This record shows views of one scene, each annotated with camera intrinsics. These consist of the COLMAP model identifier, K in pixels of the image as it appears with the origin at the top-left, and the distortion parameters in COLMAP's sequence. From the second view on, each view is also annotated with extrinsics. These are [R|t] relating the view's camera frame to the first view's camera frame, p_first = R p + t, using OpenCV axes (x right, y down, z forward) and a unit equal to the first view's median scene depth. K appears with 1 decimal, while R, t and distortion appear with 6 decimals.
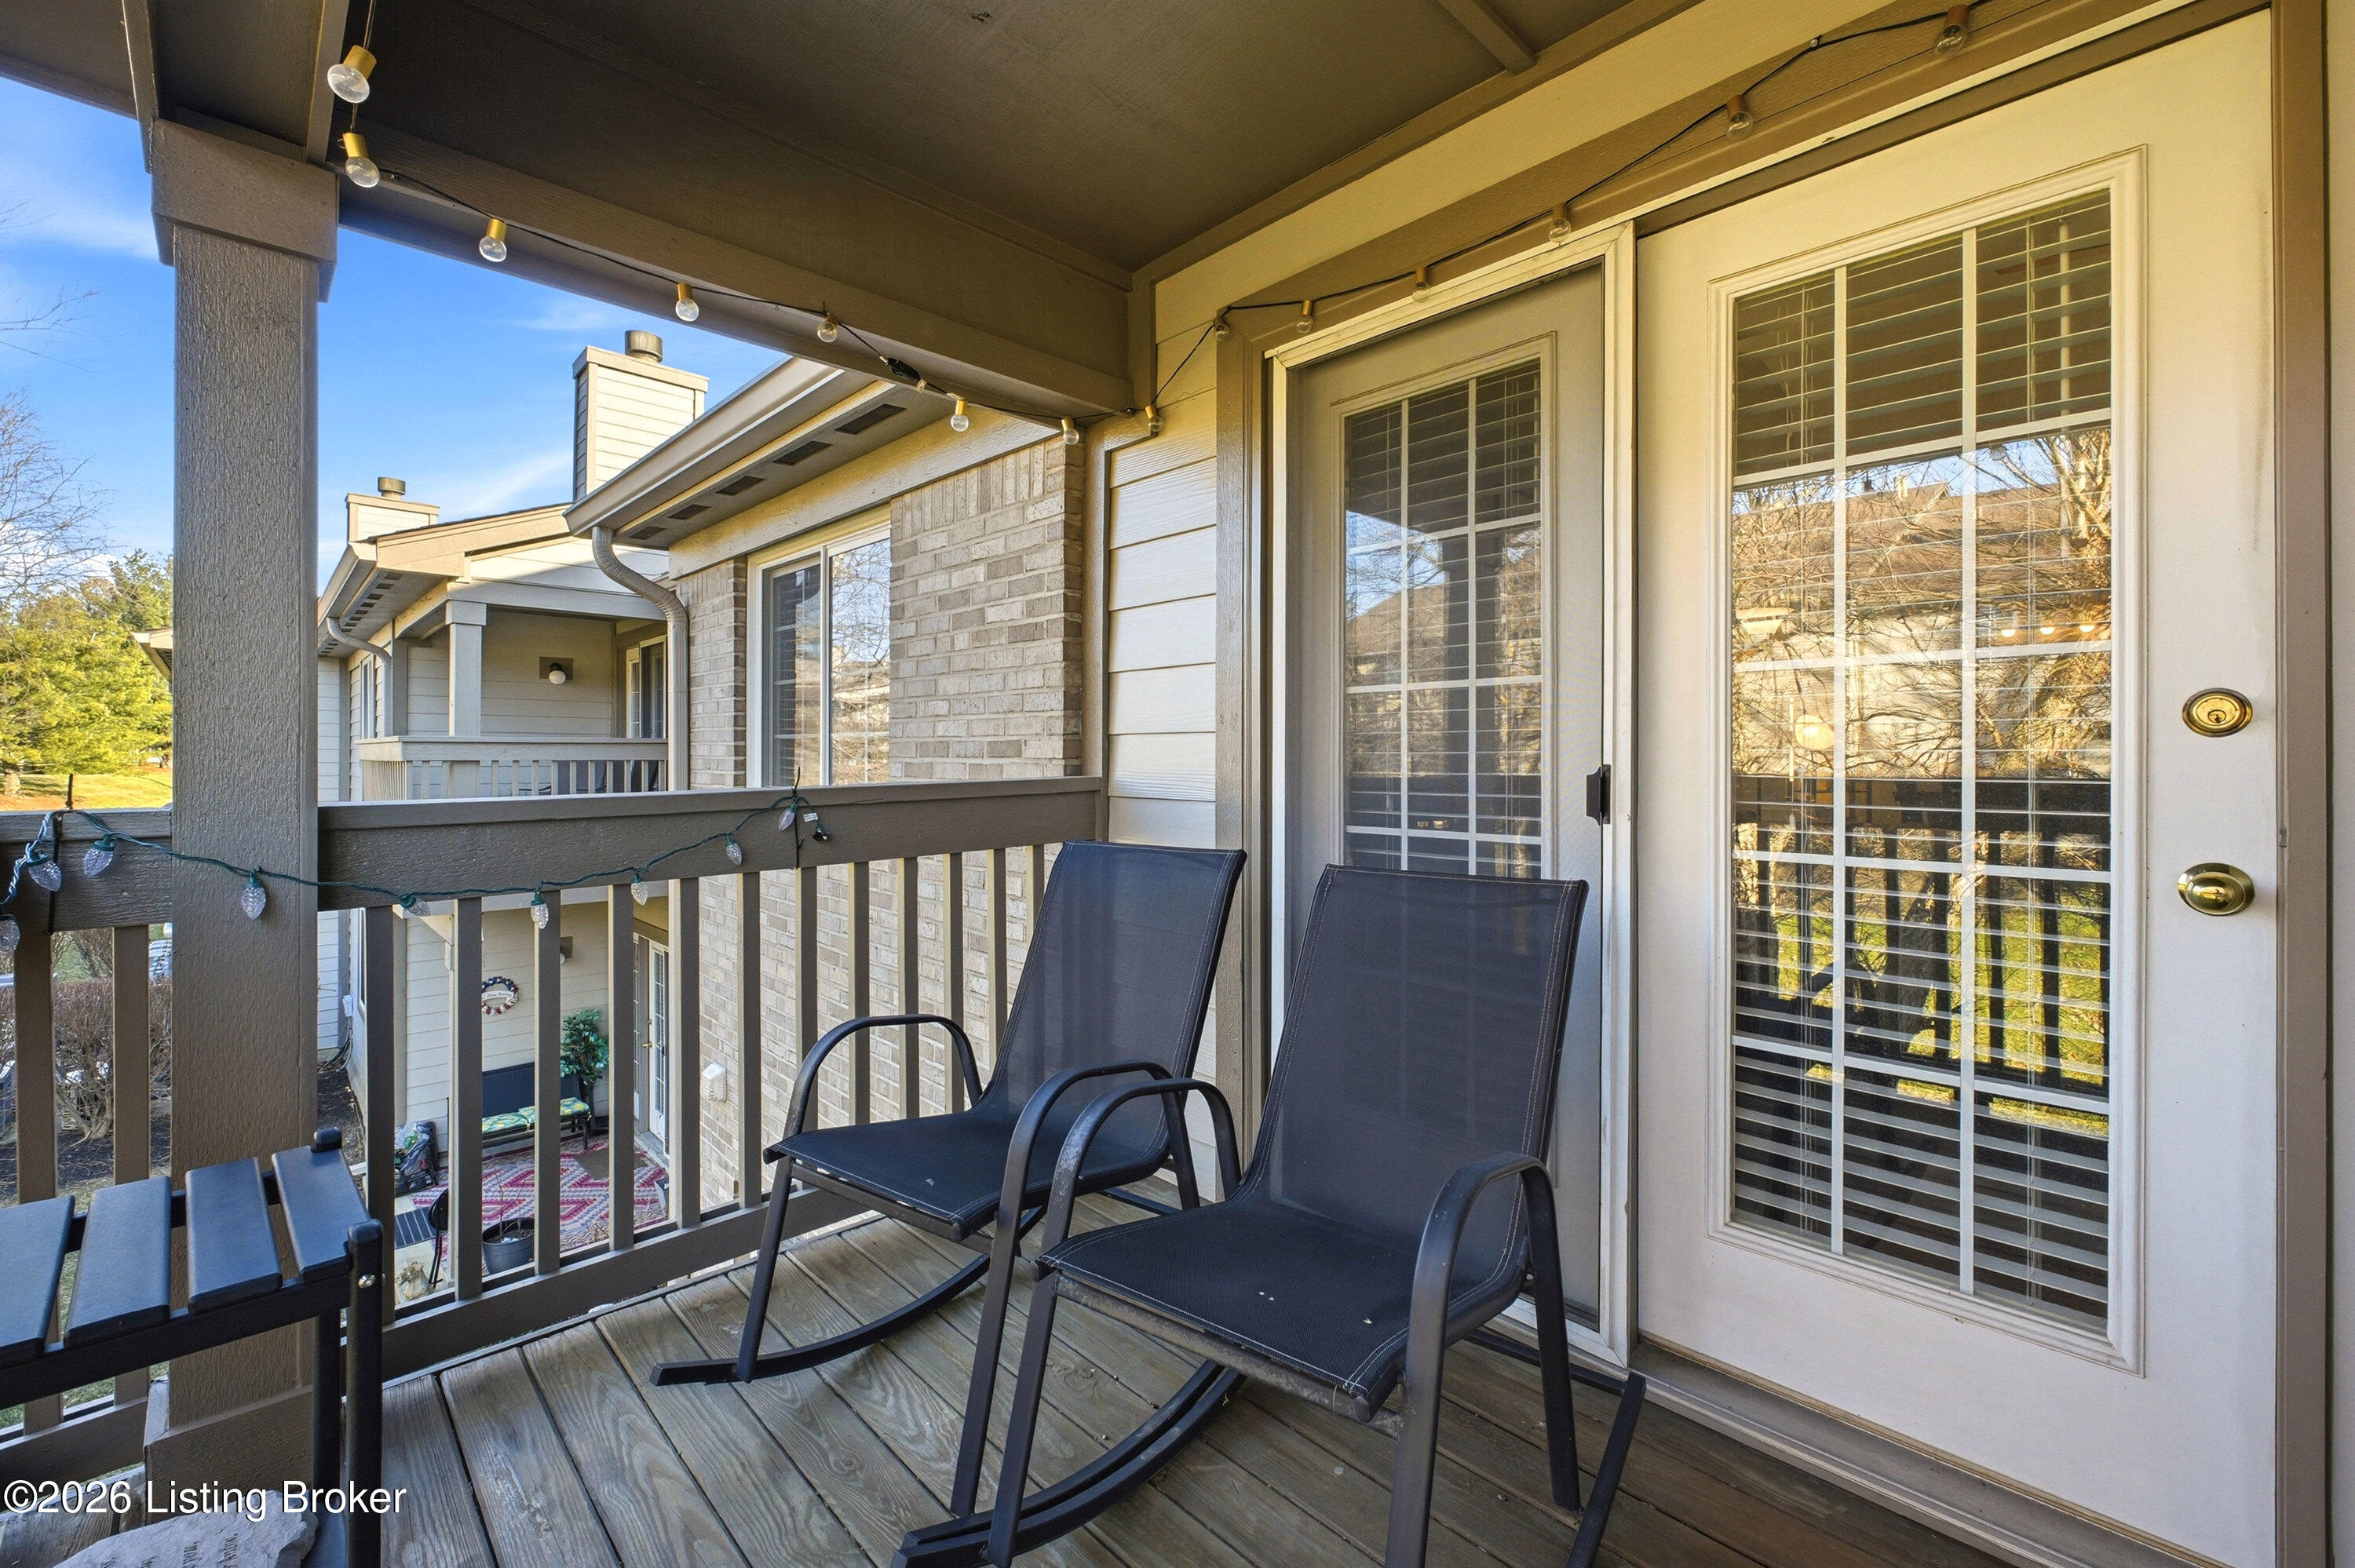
lens RADIAL K [[989.3, 0, 1179.1], [0, 989.3, 759.3], [0, 0, 1]] dist [-0.003107, -0.000223]
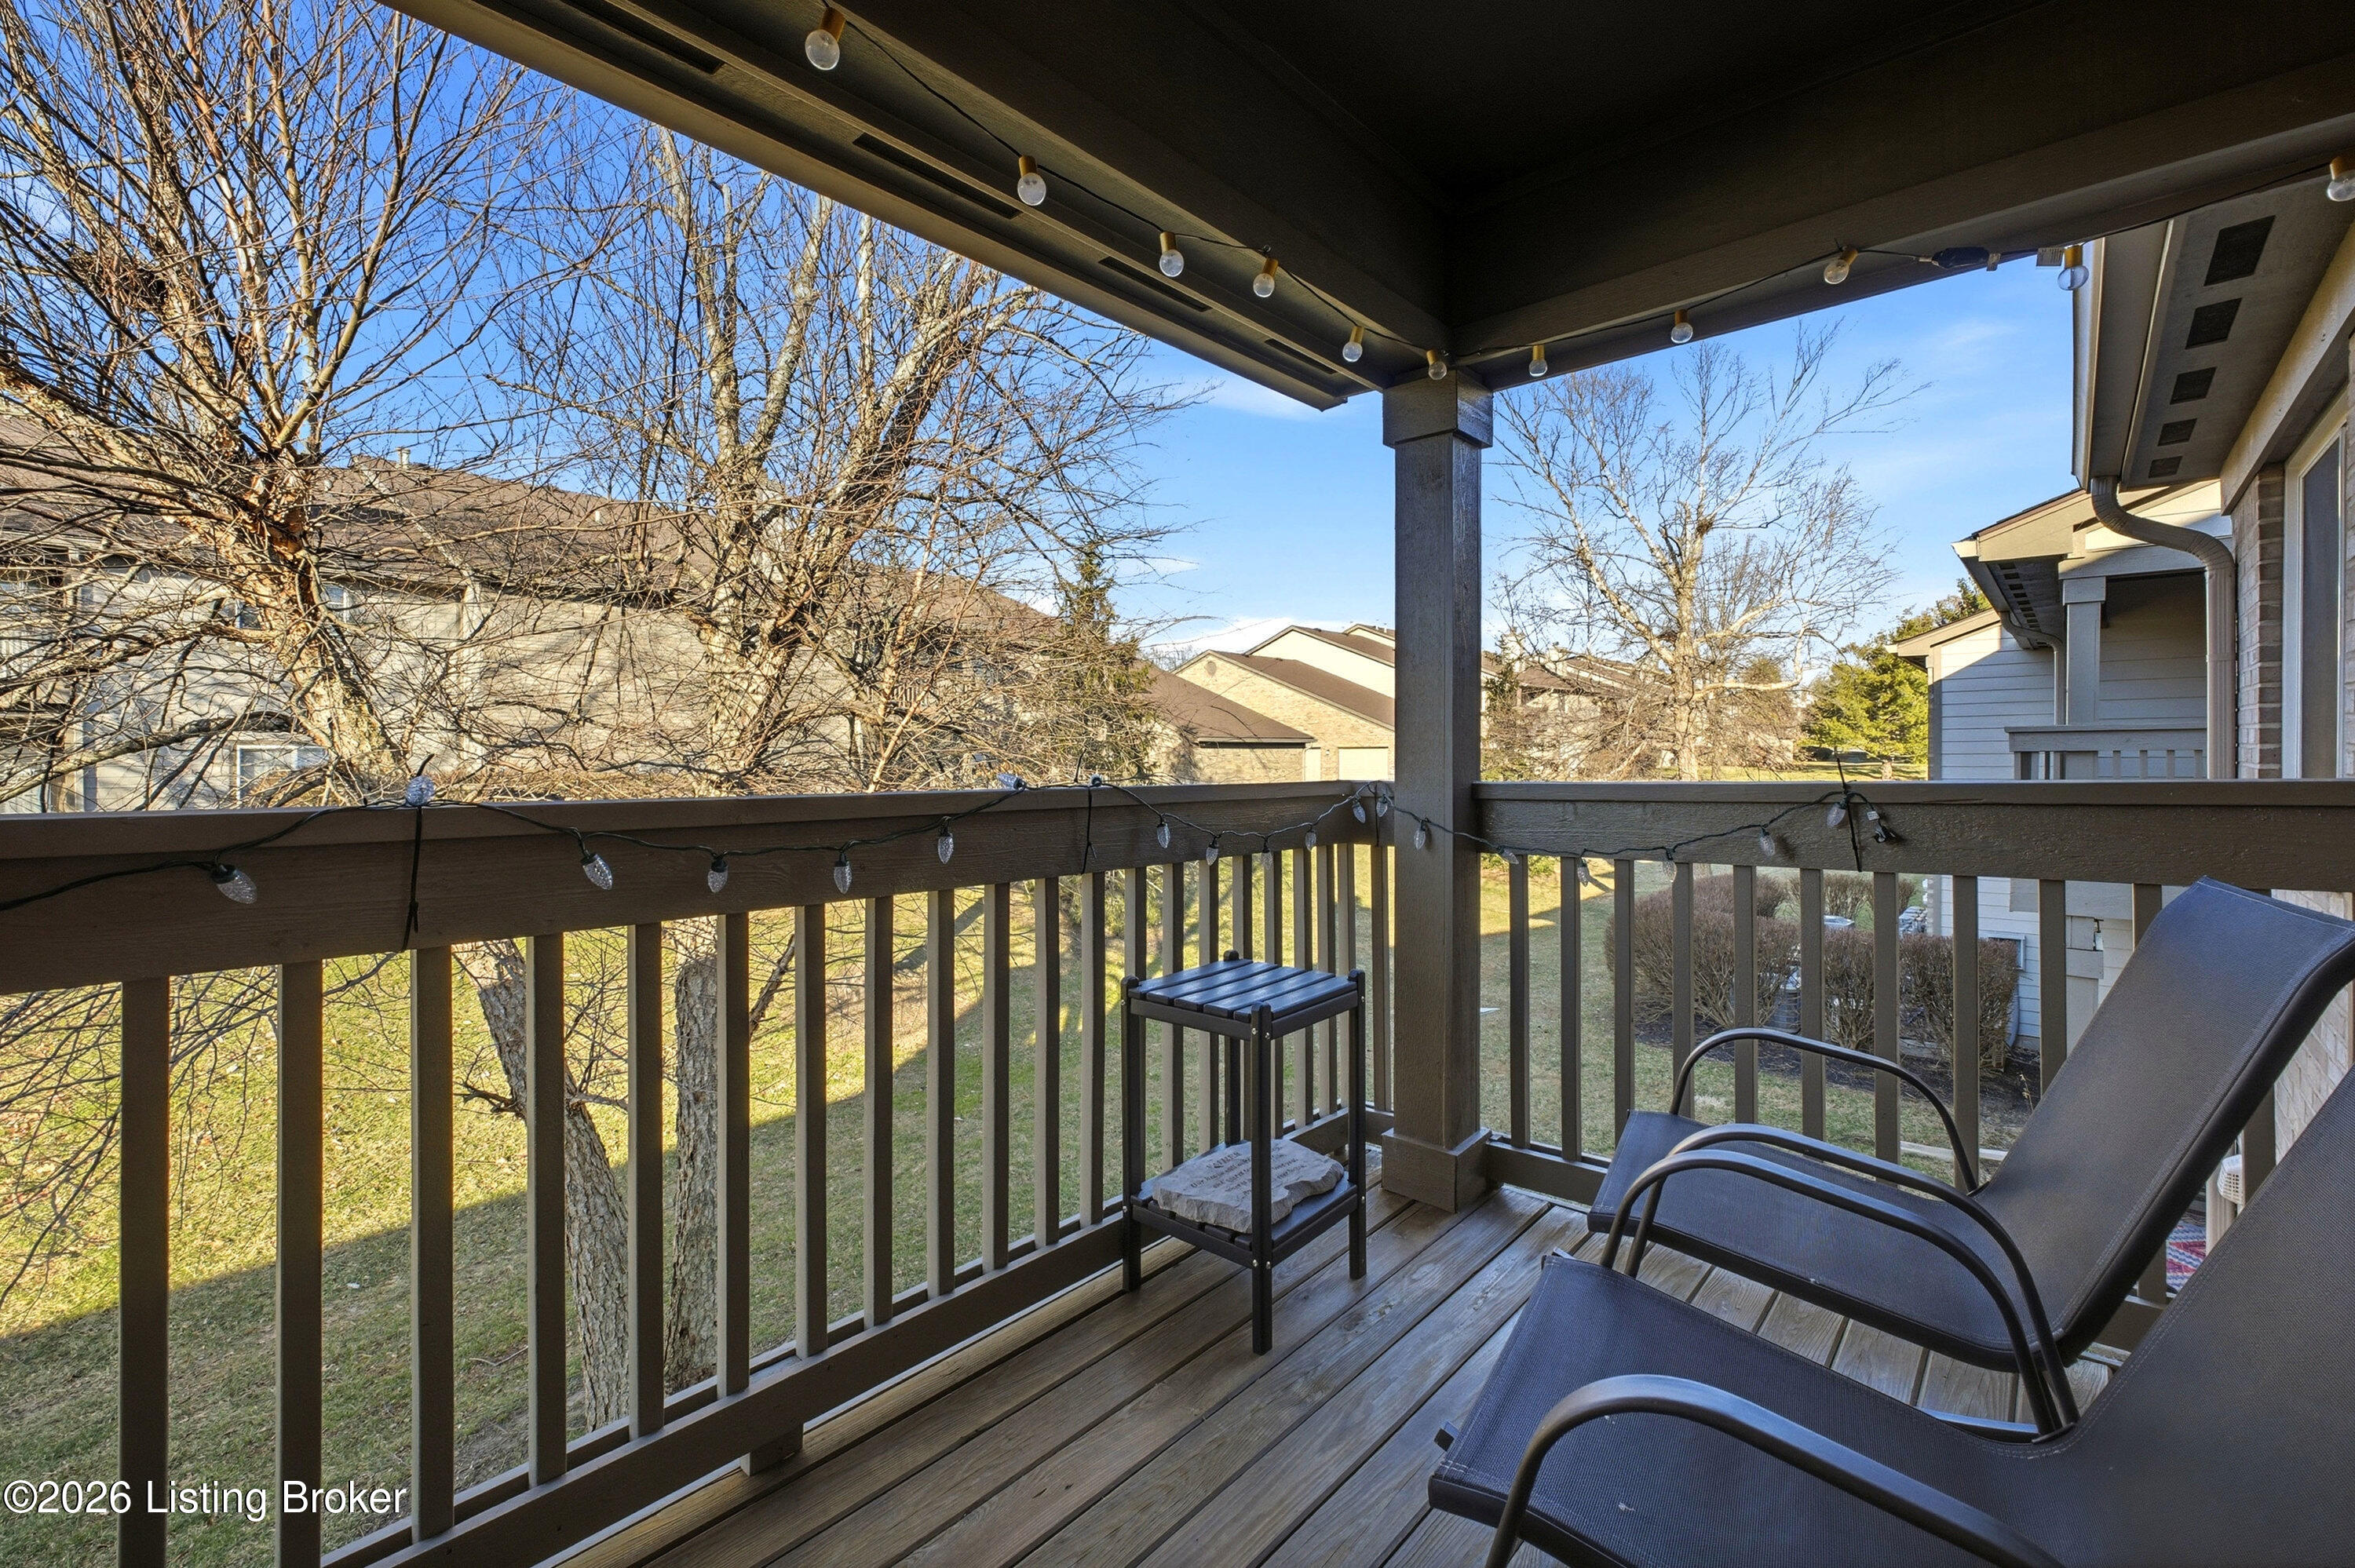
lens RADIAL K [[989.3, 0, 1179.1], [0, 989.3, 759.3], [0, 0, 1]] dist [-0.003107, -0.000223]
pose [[0.071011, 0.005911, -0.997458, 0.354708], [0.003221, 0.999976, 0.006155, 0.000801], [0.997470, -0.003650, 0.070990, 0.250007]]
